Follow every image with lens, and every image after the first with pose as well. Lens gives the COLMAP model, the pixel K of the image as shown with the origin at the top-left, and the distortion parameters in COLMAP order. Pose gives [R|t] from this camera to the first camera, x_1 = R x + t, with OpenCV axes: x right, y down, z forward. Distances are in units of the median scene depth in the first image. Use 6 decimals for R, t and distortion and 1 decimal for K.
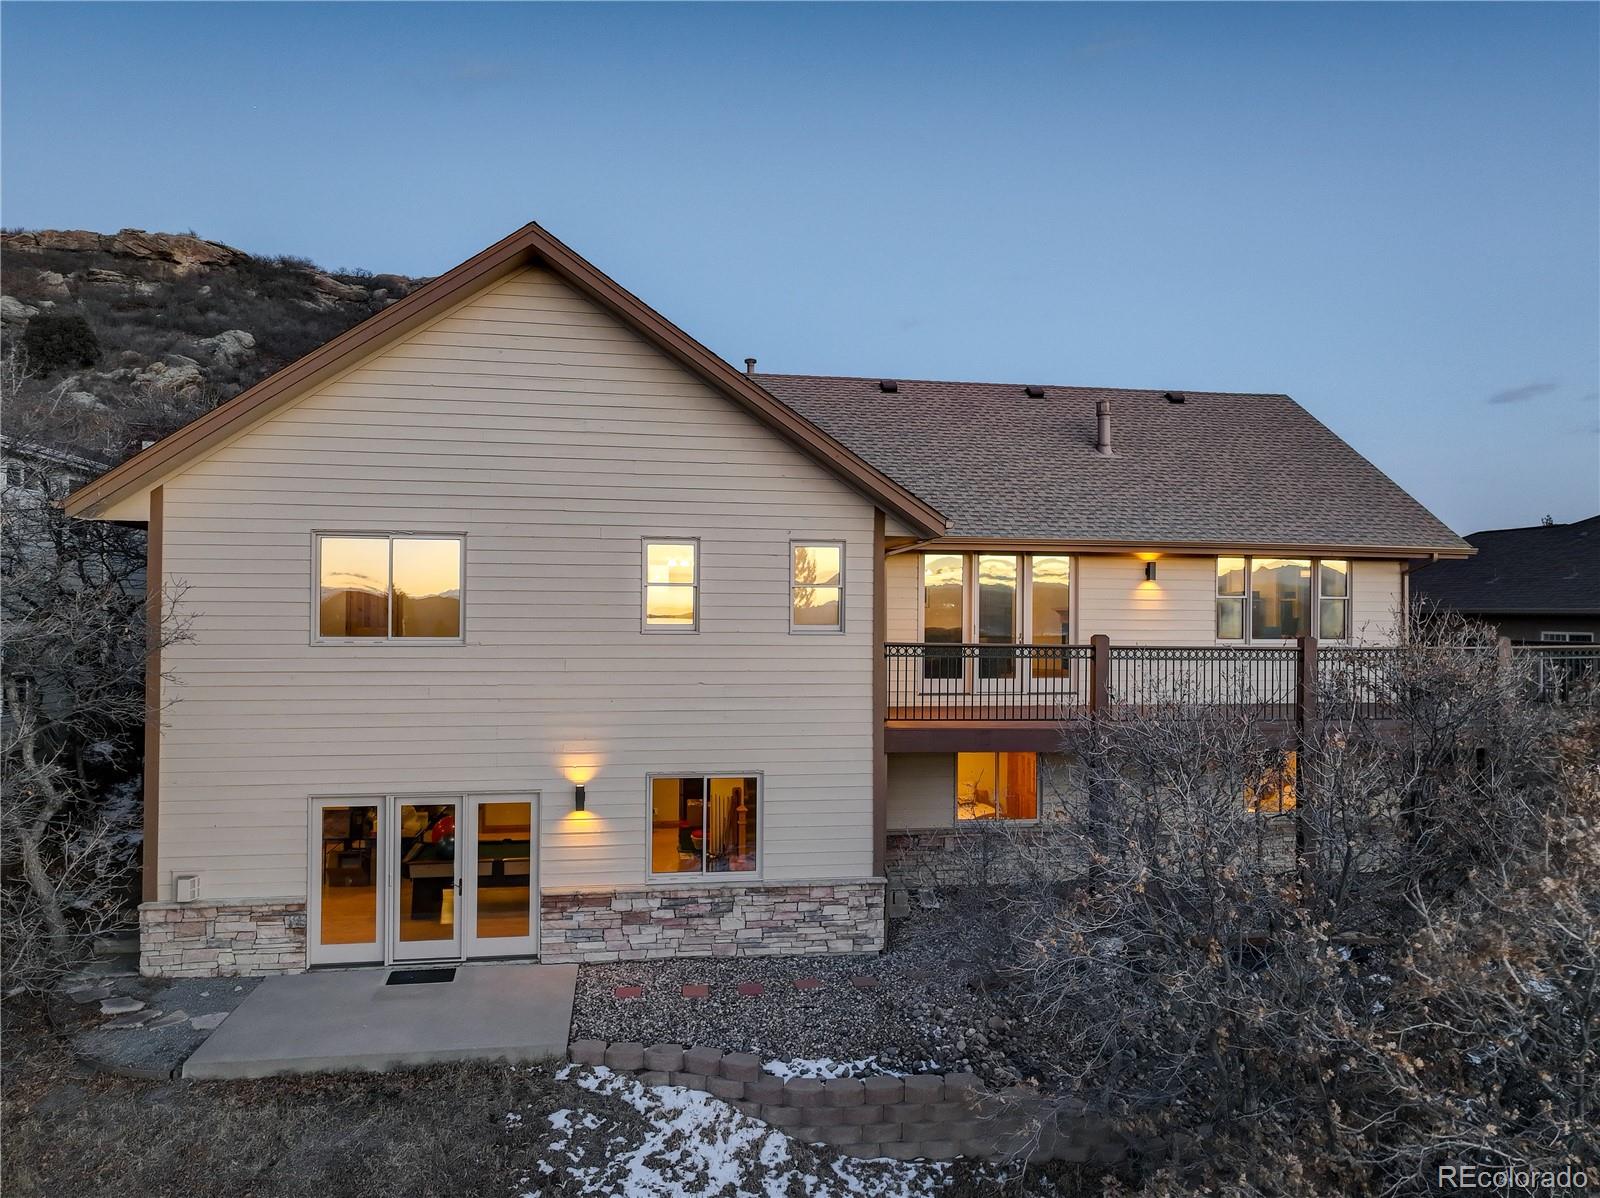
lens RADIAL K [[1127.8, 0, 798.3], [0, 1127.8, 600.4], [0, 0, 1]] dist [0.005818, 0.022295]
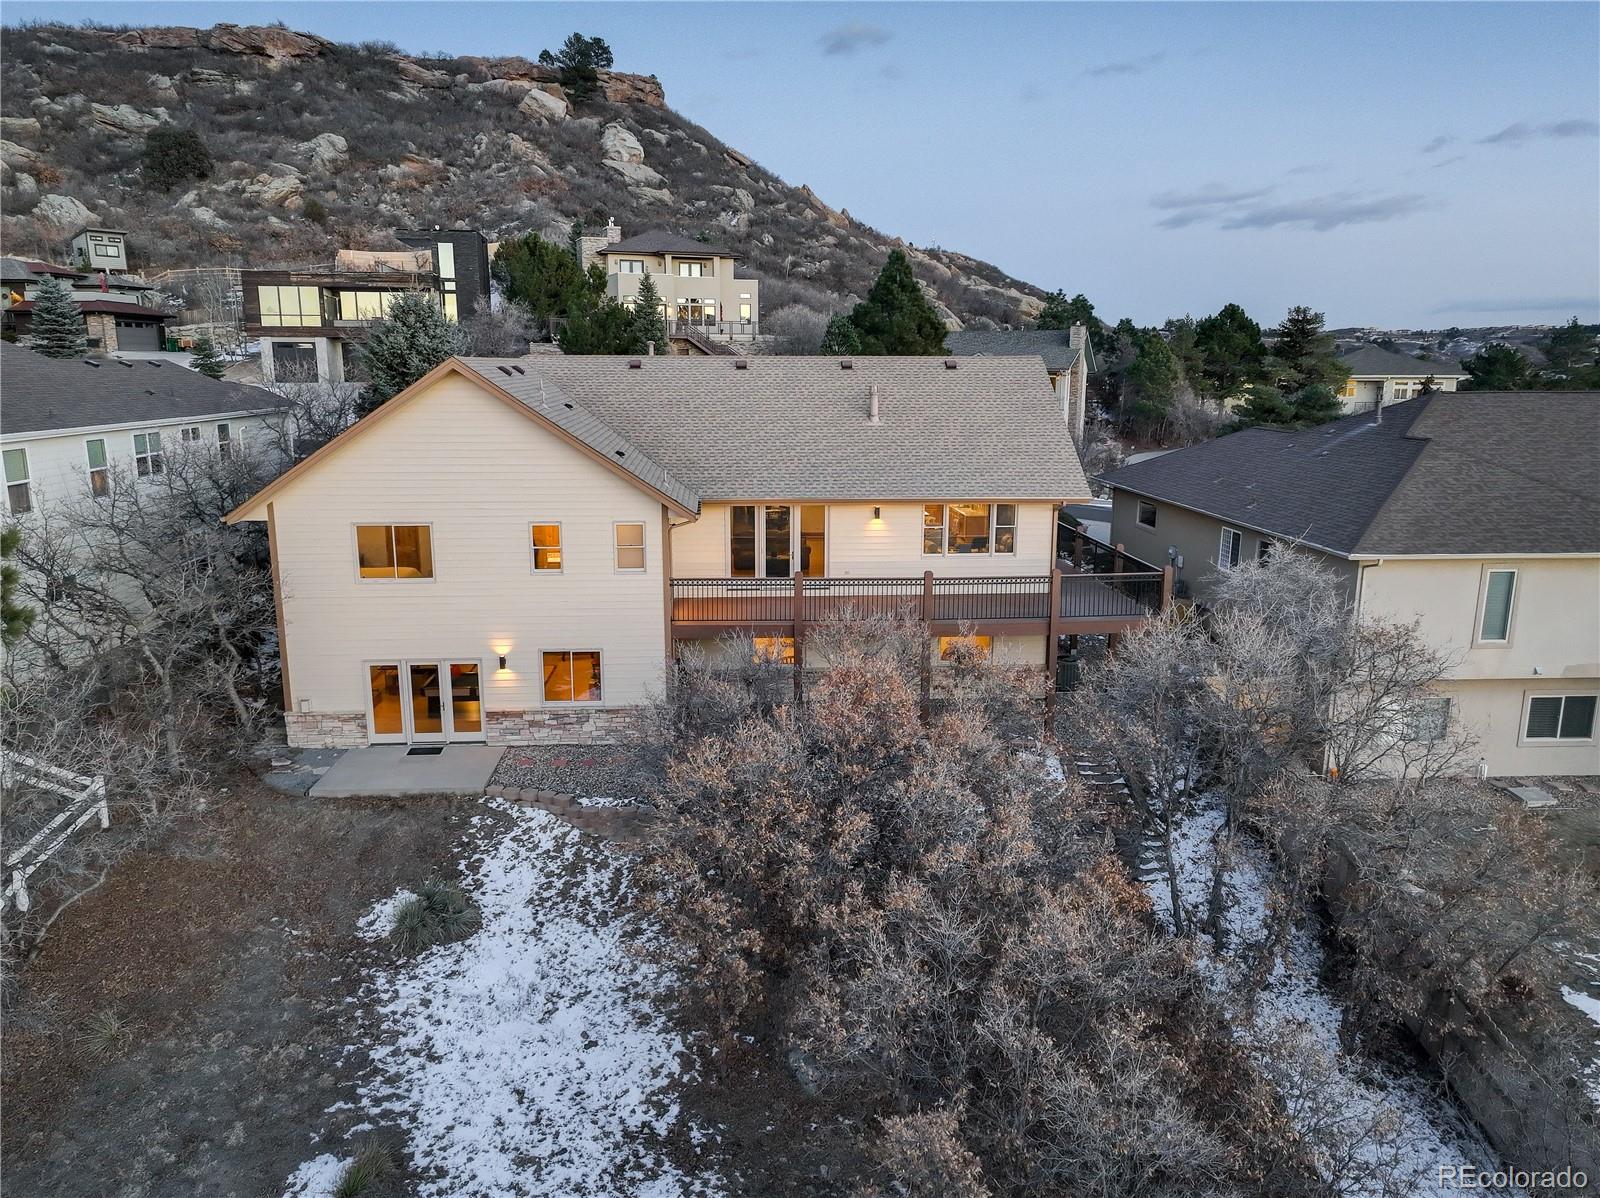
lens RADIAL K [[1127.8, 0, 801.4], [0, 1127.8, 597.8], [0, 0, 1]] dist [0.005818, 0.022295]
pose [[0.995219, 0.015304, -0.096458, 0.475903], [0.005589, 0.977102, 0.212697, -0.322769], [0.097504, -0.212219, 0.972346, -0.742706]]
